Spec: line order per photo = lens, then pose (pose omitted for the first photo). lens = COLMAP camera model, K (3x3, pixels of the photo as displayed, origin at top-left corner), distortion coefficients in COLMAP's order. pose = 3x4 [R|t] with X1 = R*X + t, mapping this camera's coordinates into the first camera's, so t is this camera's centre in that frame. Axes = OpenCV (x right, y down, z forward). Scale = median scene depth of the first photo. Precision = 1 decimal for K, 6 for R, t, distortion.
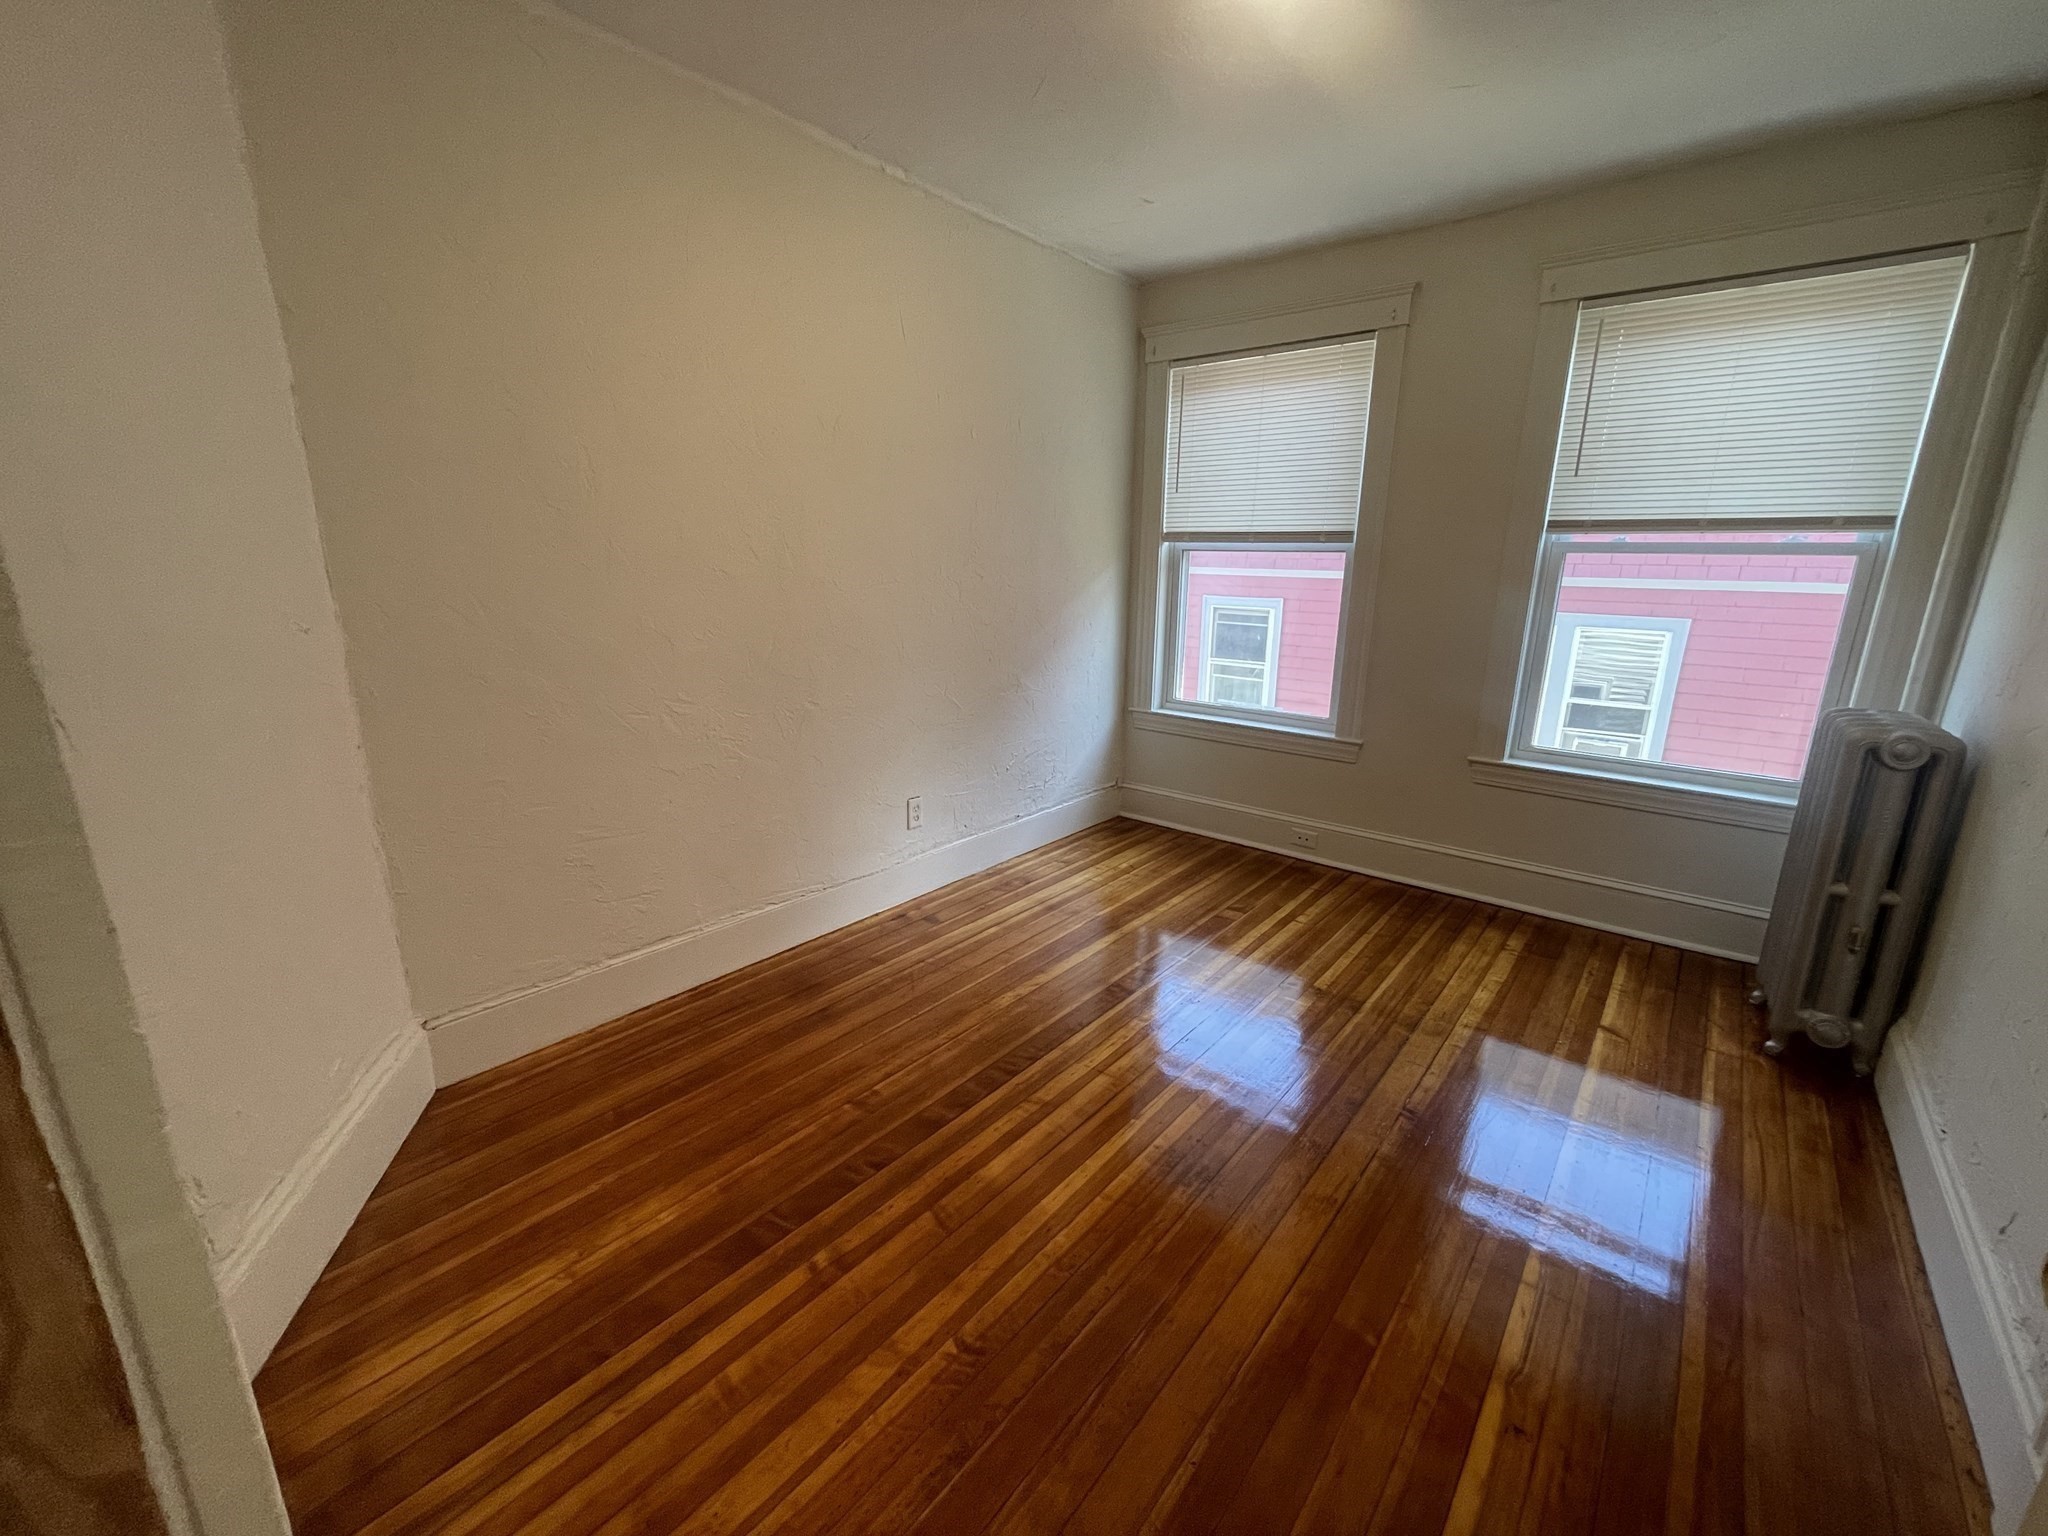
lens RADIAL K [[835.2, 0, 1024.0], [0, 835.2, 768.0], [0, 0, 1]] dist [-0.006296, 0.000028]
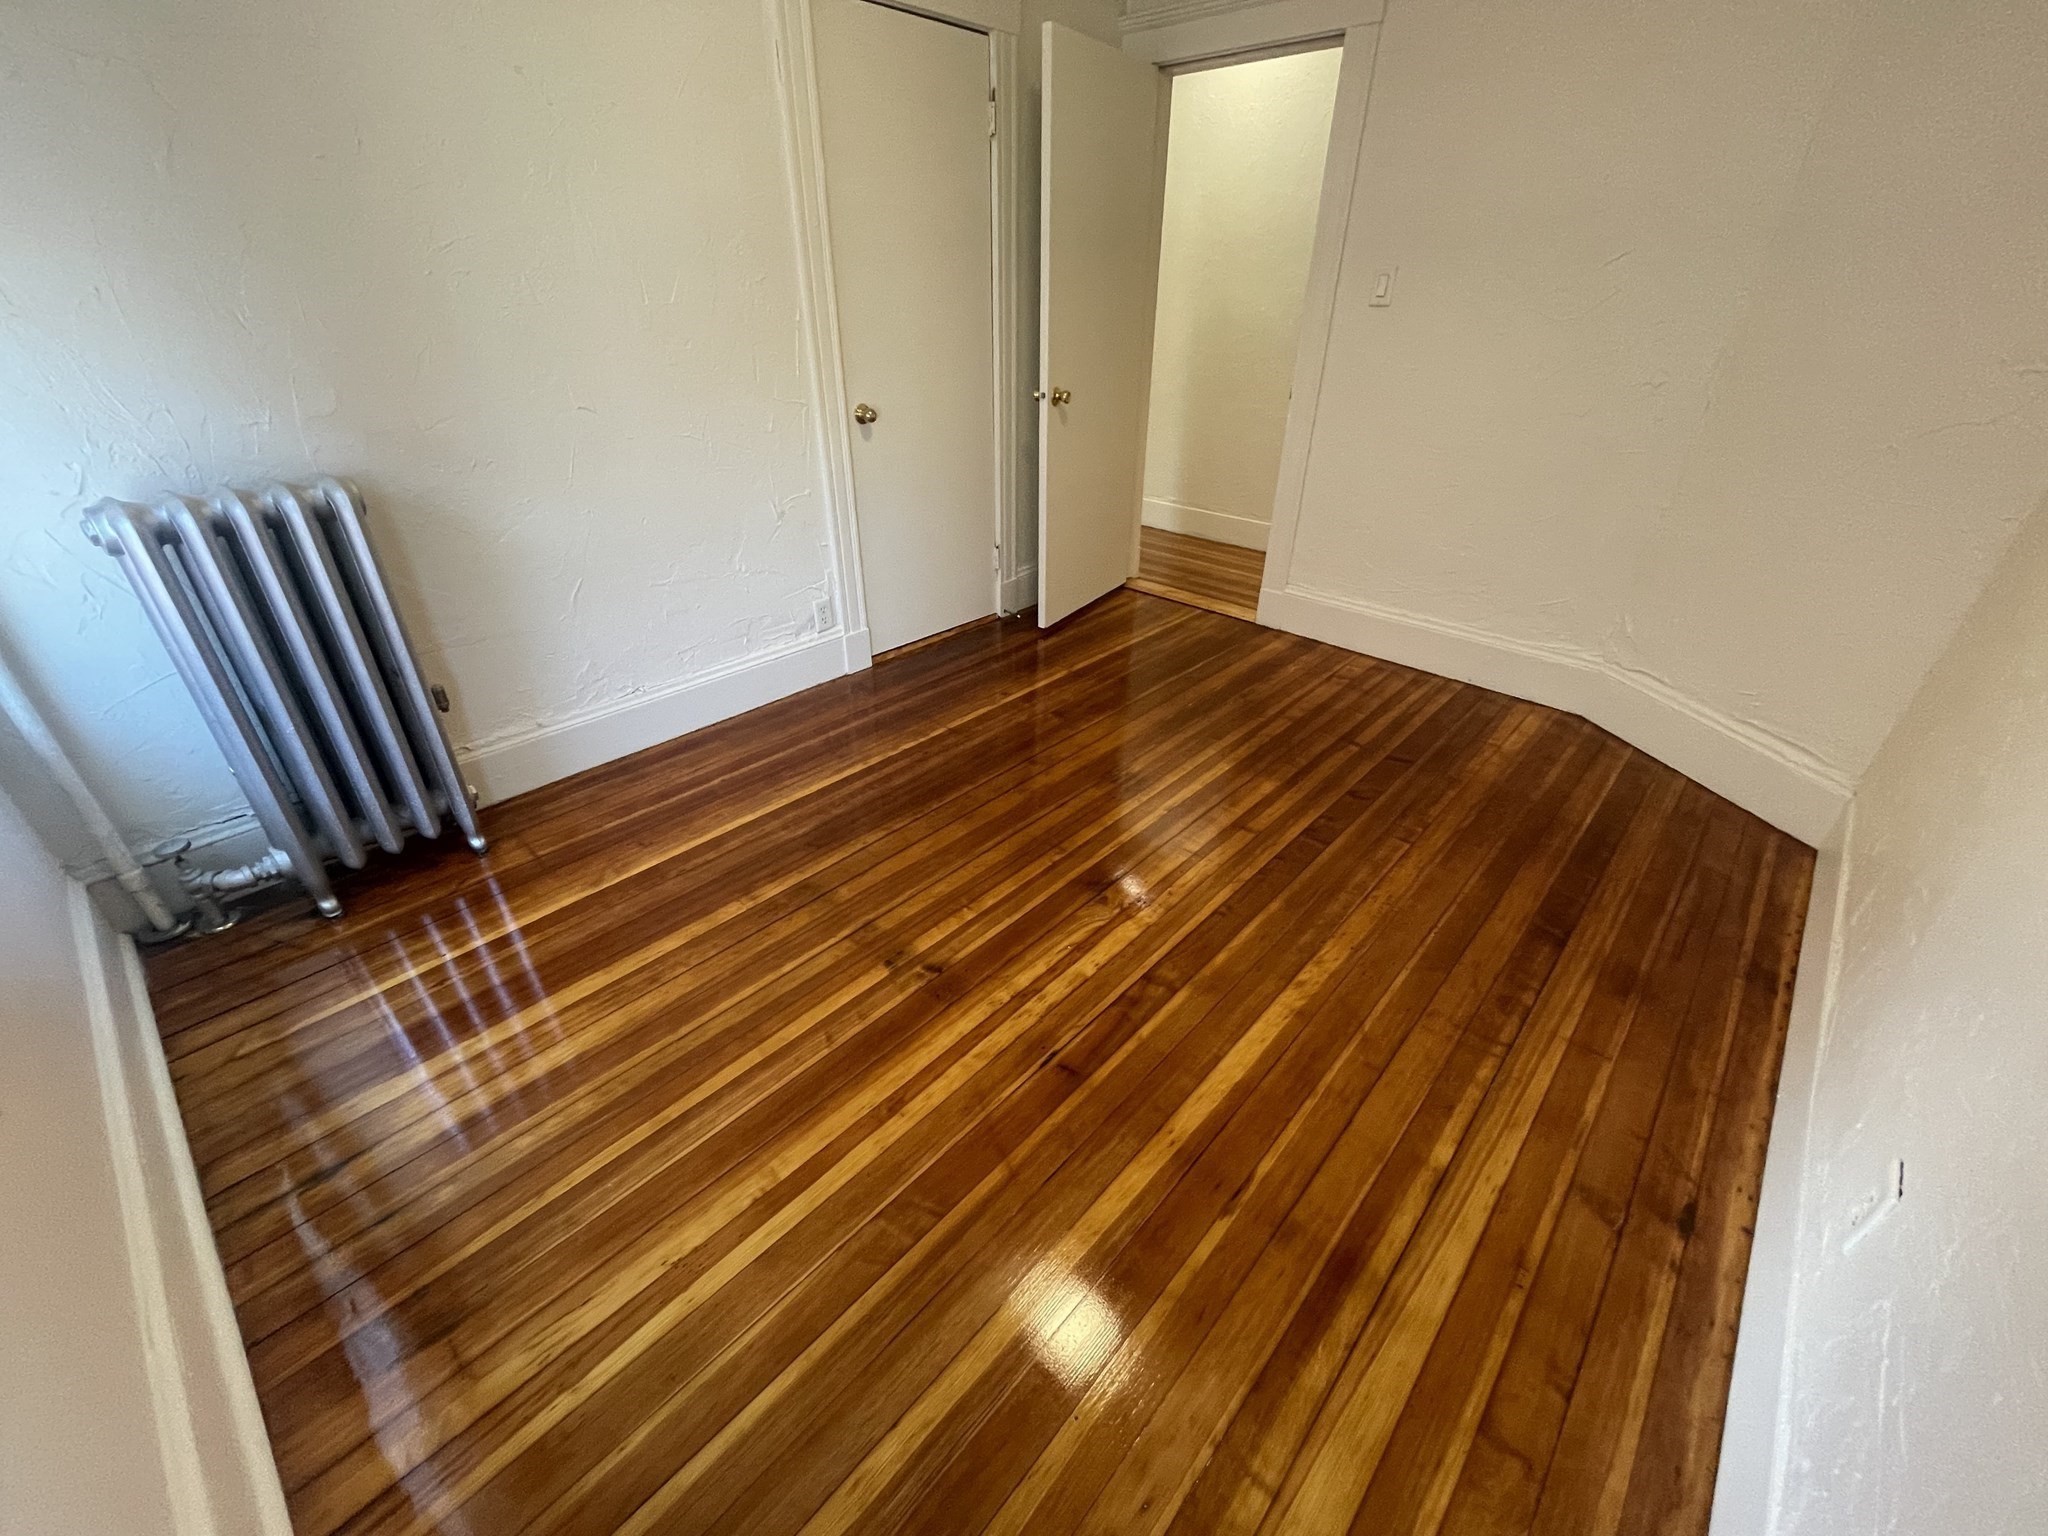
lens RADIAL K [[835.2, 0, 1024.0], [0, 835.2, 768.0], [0, 0, 1]] dist [-0.006296, 0.000028]
pose [[-0.998599, -0.043290, 0.030430, 0.297919], [-0.009493, 0.712312, 0.701799, -0.449167], [-0.052056, 0.700526, -0.711725, 1.821713]]
